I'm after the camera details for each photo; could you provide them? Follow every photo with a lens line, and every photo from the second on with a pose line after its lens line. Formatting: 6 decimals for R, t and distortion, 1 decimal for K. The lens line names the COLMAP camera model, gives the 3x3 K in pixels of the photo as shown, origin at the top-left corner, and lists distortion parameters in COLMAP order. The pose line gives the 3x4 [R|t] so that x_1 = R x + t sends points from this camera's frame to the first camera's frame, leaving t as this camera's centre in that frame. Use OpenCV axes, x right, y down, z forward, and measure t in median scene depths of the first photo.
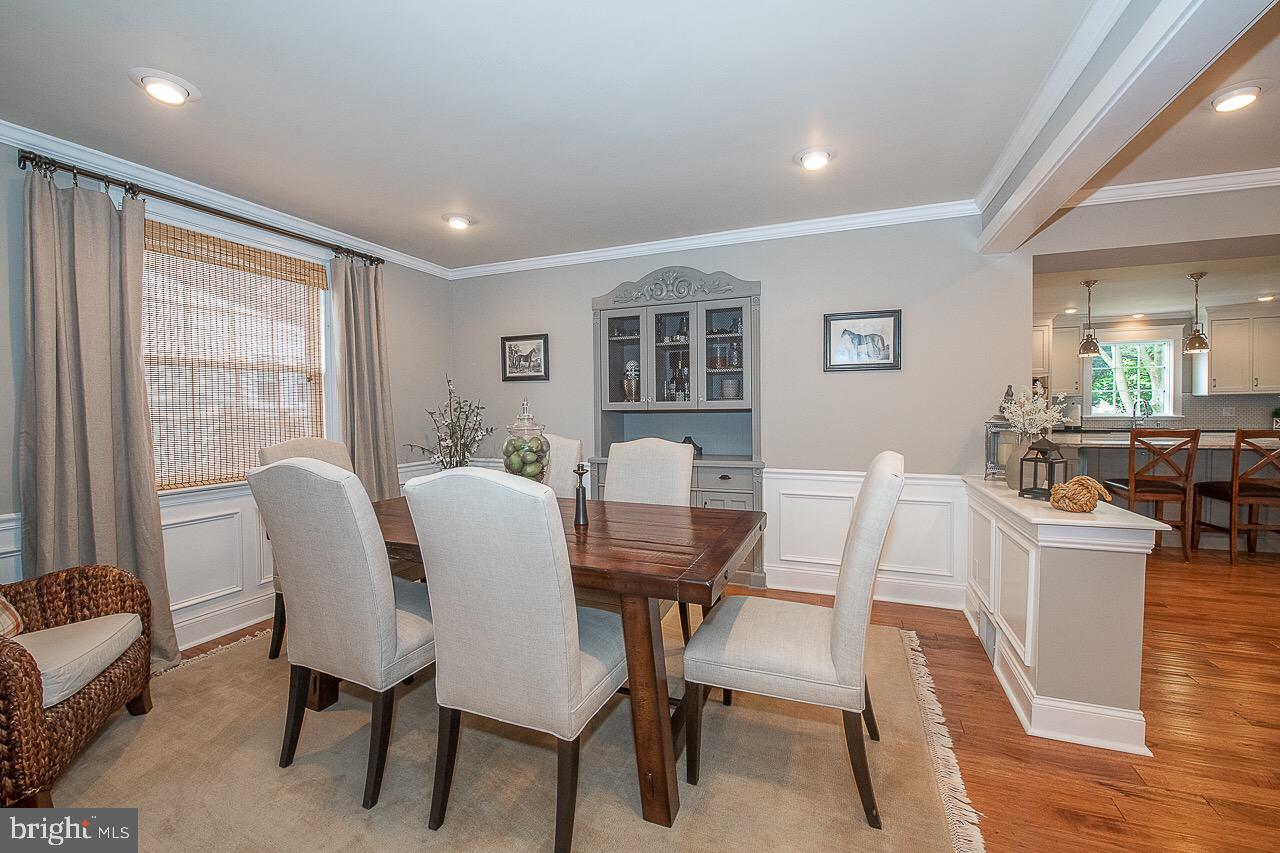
lens RADIAL K [[509.3, 0, 642.7], [0, 509.3, 419.7], [0, 0, 1]] dist [-0.021969, -0.000316]
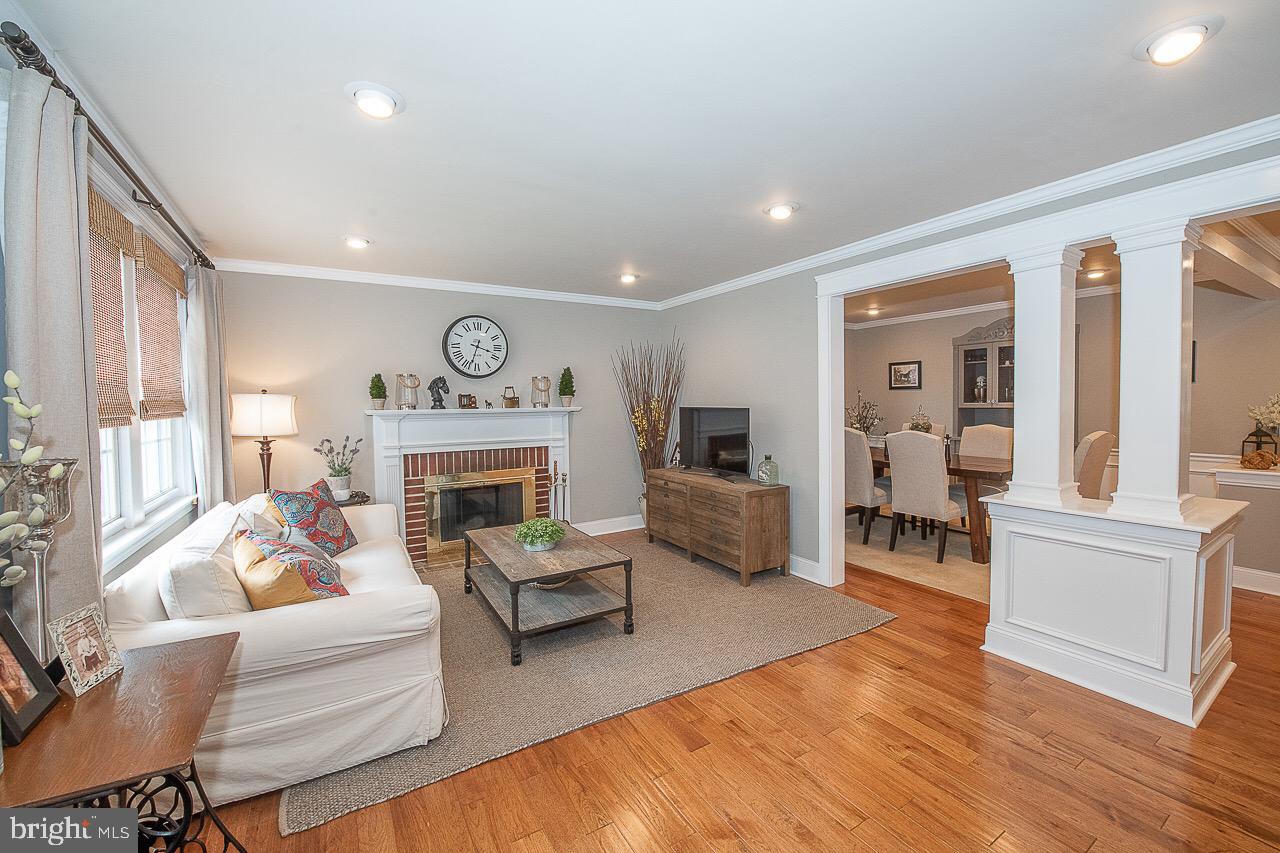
lens RADIAL K [[509.0, 0, 644.1], [0, 509.0, 421.1], [0, 0, 1]] dist [-0.022874, -0.000004]
pose [[0.805970, 0.019134, -0.591647, 0.063328], [-0.005678, 0.999681, 0.024595, -0.009824], [0.591929, -0.016463, 0.805822, -0.870457]]
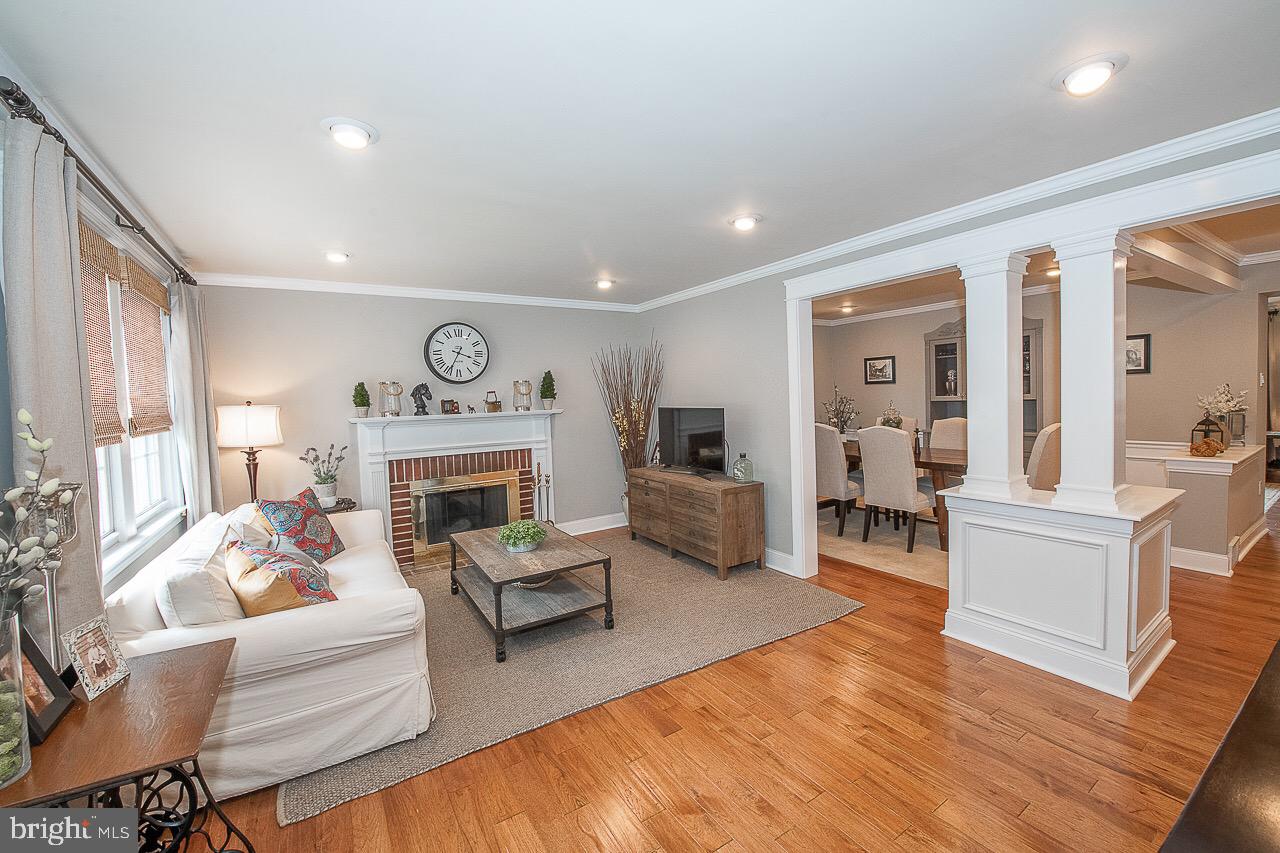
lens RADIAL K [[509.3, 0, 642.7], [0, 509.3, 419.7], [0, 0, 1]] dist [-0.021969, -0.000316]
pose [[0.818168, 0.005487, -0.574953, 0.099335], [0.015491, 0.999381, 0.031582, -0.024098], [0.574770, -0.034746, 0.817577, -0.885480]]
